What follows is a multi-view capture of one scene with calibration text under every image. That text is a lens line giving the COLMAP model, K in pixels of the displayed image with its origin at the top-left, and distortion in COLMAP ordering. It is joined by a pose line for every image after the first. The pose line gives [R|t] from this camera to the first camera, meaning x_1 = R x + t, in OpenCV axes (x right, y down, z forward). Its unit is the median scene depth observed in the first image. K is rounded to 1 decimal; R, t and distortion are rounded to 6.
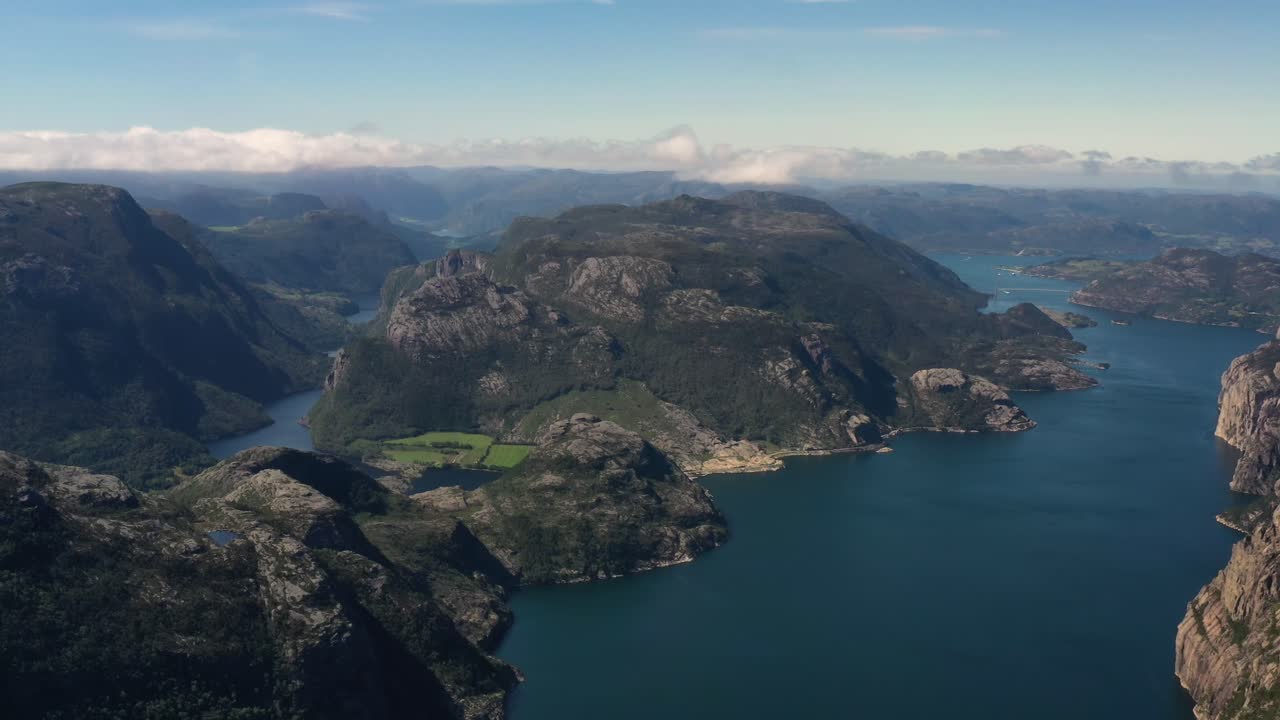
lens RADIAL K [[1452.0, 0, 640.0], [0, 1452.0, 360.0], [0, 0, 1]] dist [0.001580, 0.011299]
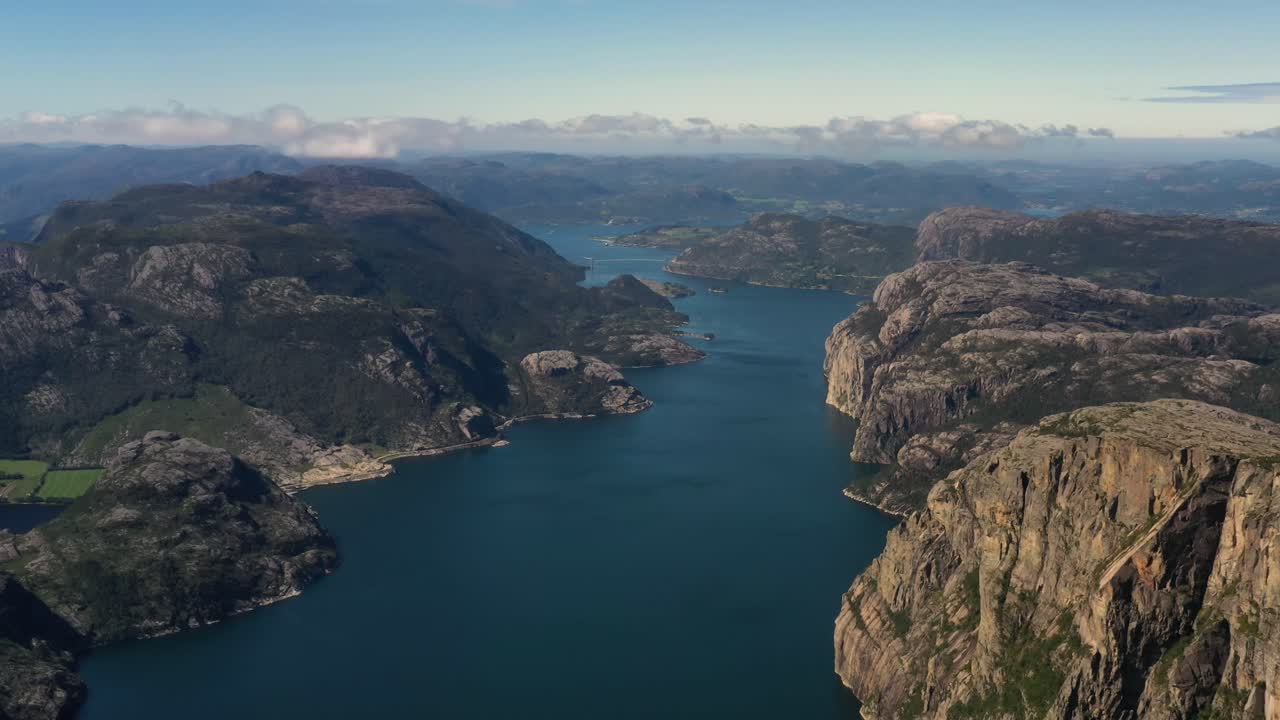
lens RADIAL K [[1489.6, 0, 640.0], [0, 1489.6, 360.0], [0, 0, 1]] dist [0.011705, -0.010013]
pose [[0.960035, -0.057611, 0.273886, -0.003926], [0.053192, 0.998307, 0.023539, -0.009065], [-0.274779, -0.008030, 0.961474, 0.060985]]
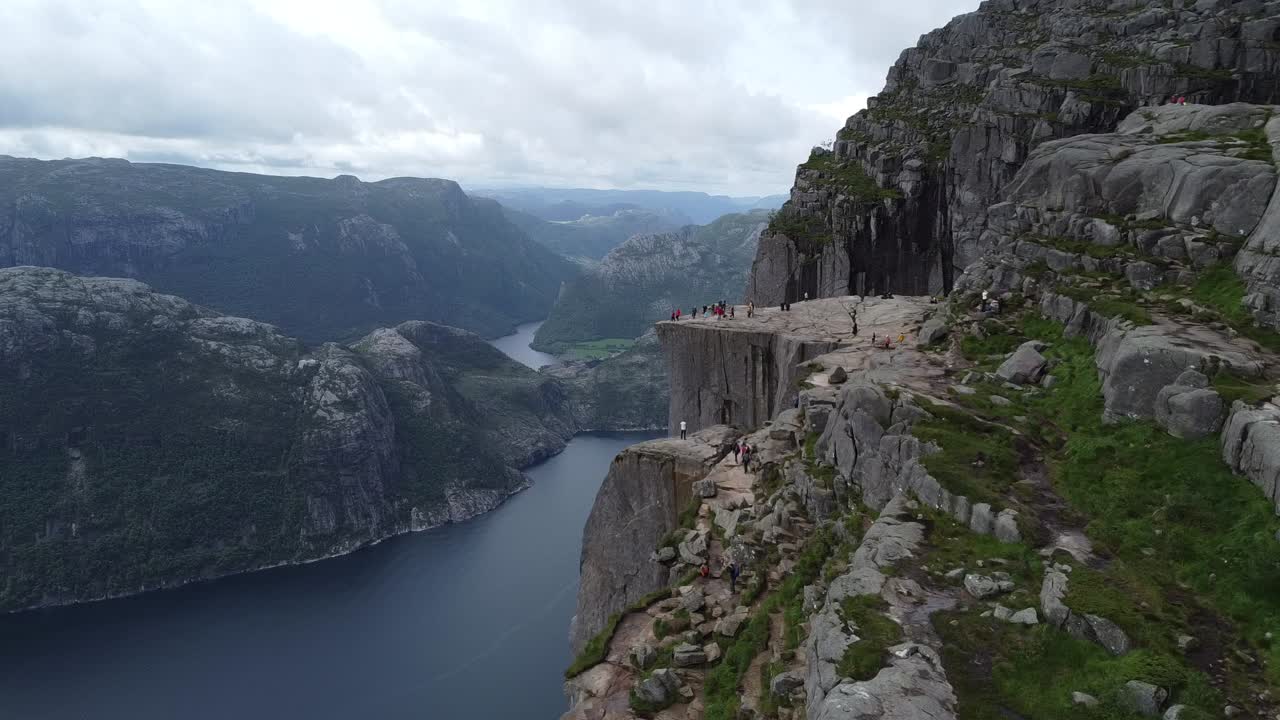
lens RADIAL K [[1010.7, 0, 640.0], [0, 1010.7, 360.0], [0, 0, 1]] dist [-0.002926, -0.002333]
pose [[0.961945, 0.030010, -0.271589, 0.144842], [-0.024582, 0.999425, 0.023369, 0.046838], [0.272134, -0.015803, 0.962130, 0.086078]]
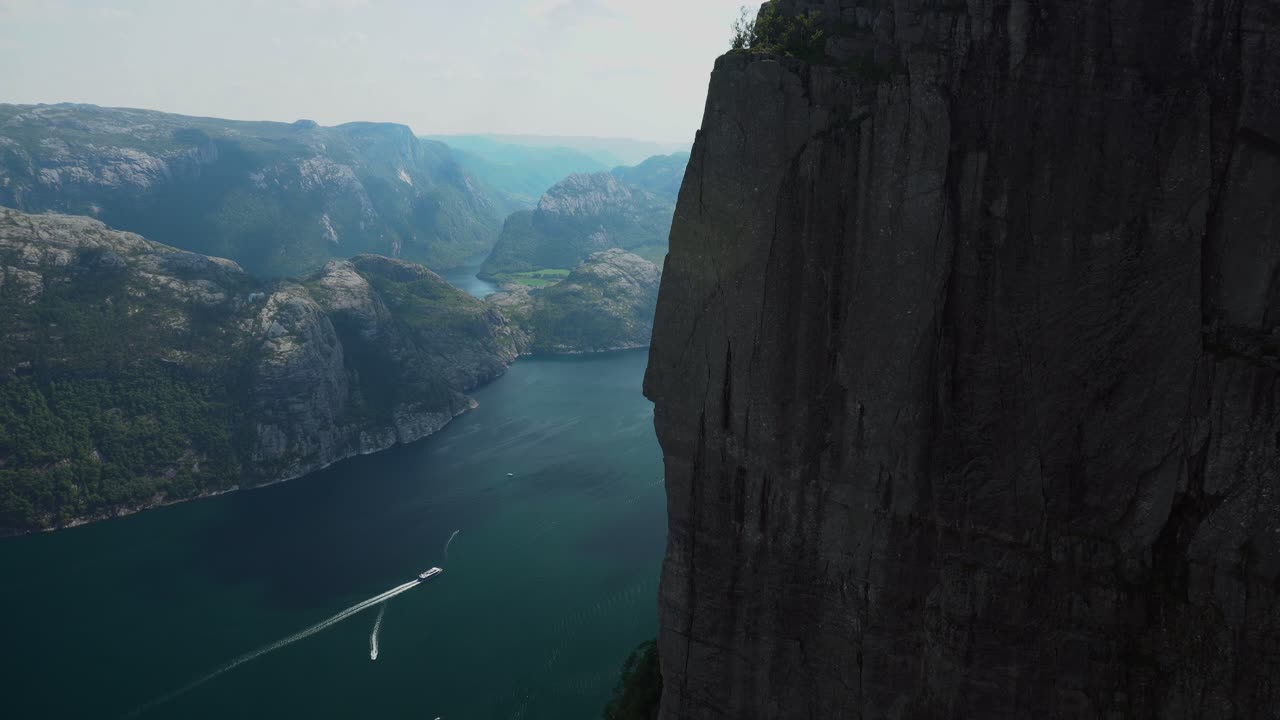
lens RADIAL K [[872.0, 0, 640.0], [0, 872.0, 360.0], [0, 0, 1]] dist [-0.019340, 0.004975]
pose [[0.978416, 0.038727, -0.202985, 0.138696], [-0.017245, 0.994158, 0.106549, 0.045673], [0.205925, -0.100748, 0.973368, 0.120215]]
